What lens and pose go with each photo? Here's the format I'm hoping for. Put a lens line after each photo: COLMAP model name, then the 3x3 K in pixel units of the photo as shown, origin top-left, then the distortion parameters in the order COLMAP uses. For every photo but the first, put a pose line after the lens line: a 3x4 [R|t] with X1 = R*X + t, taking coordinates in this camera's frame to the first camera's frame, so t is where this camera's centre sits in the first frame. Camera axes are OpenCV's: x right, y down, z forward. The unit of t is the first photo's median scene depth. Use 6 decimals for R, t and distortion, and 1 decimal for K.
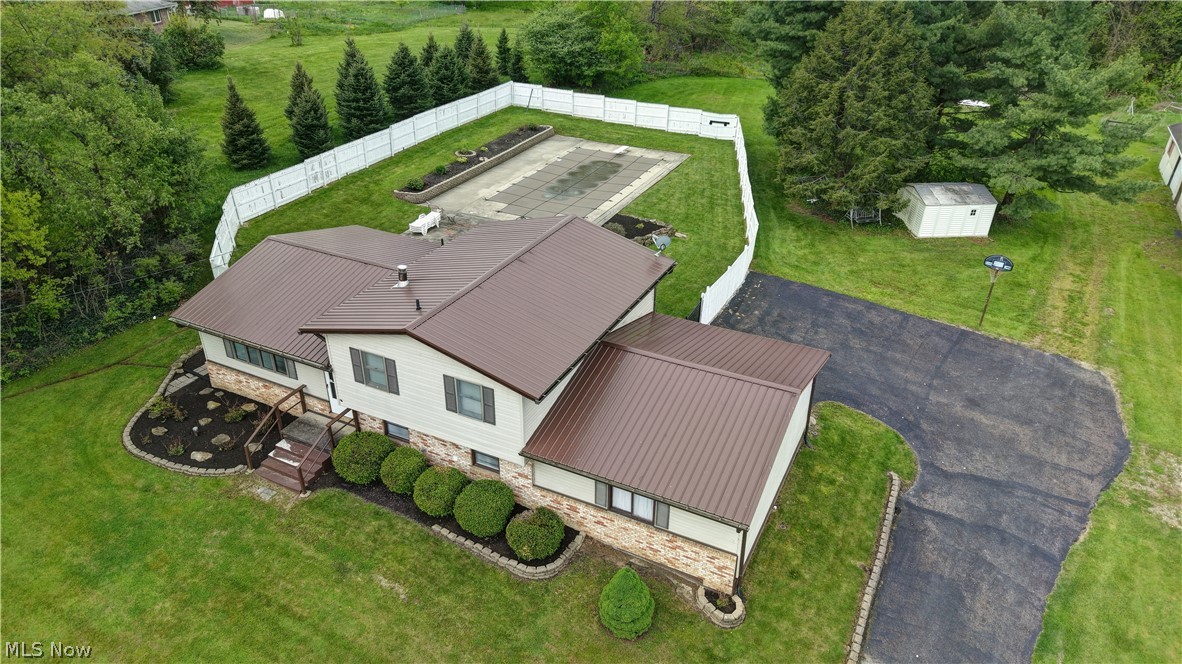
lens RADIAL K [[806.5, 0, 587.3], [0, 806.5, 333.8], [0, 0, 1]] dist [0.008370, -0.032777]
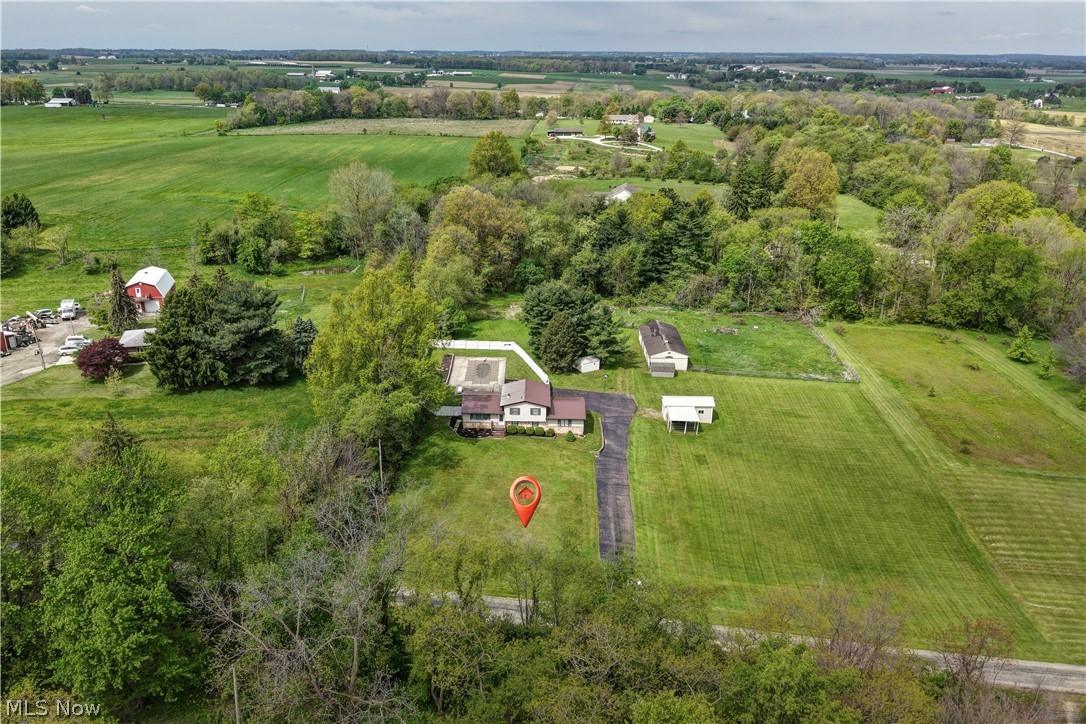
lens RADIAL K [[813.2, 0, 529.5], [0, 813.2, 360.7], [0, 0, 1]] dist [0.061925, -0.081622]
pose [[0.901046, -0.143657, 0.409243, -1.156557], [0.207262, 0.971464, -0.115325, 0.178328], [-0.380997, 0.188734, 0.905108, -1.988209]]
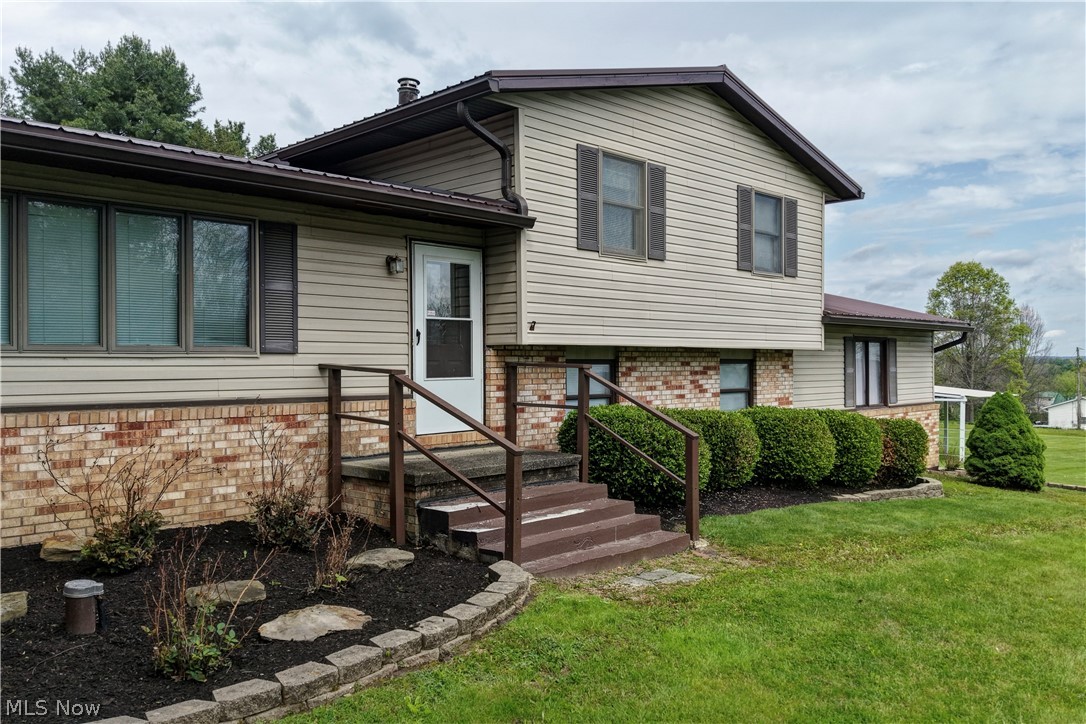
lens RADIAL K [[883.6, 0, 595.4], [0, 883.6, 365.9], [0, 0, 1]] dist [0.036691, -0.001536]
pose [[0.279260, -0.002998, 0.960211, -0.343804], [0.477116, 0.868246, -0.136050, 0.084353], [-0.833291, 0.496125, 0.243897, 0.456228]]
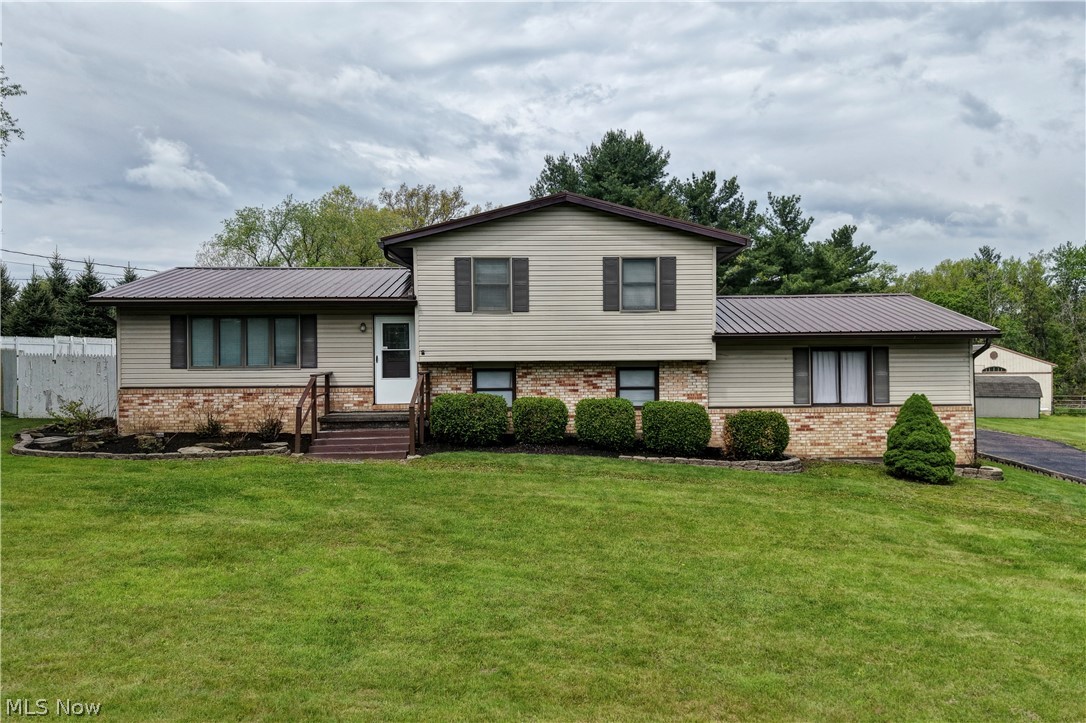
lens RADIAL K [[879.1, 0, 577.7], [0, 879.1, 357.1], [0, 0, 1]] dist [0.026459, -0.003313]
pose [[0.873675, -0.004594, 0.486488, -0.289704], [0.246387, 0.866416, -0.434301, 0.235998], [-0.419506, 0.499302, 0.758098, 0.179282]]
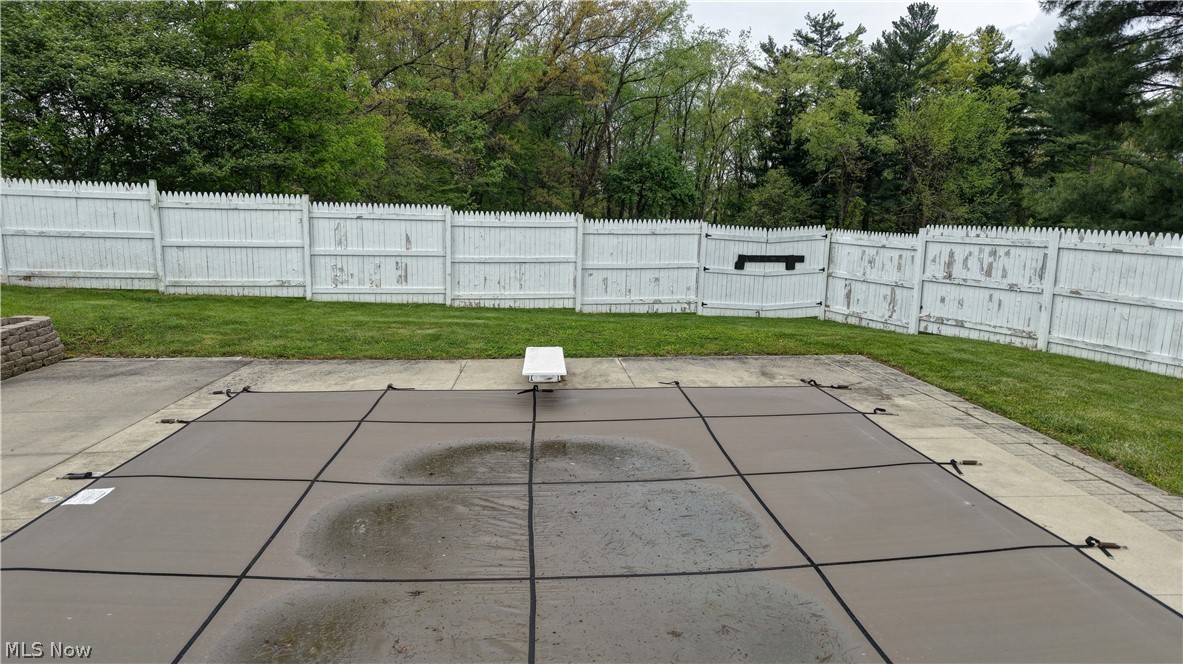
lens RADIAL K [[747.0, 0, 591.5], [0, 747.0, 332.0], [0, 0, 1]] dist [0.000768, -0.000838]
pose [[0.853916, -0.068456, 0.515889, -0.030974], [0.246935, 0.925905, -0.285872, -0.212204], [-0.458095, 0.371502, 0.807549, 0.980930]]
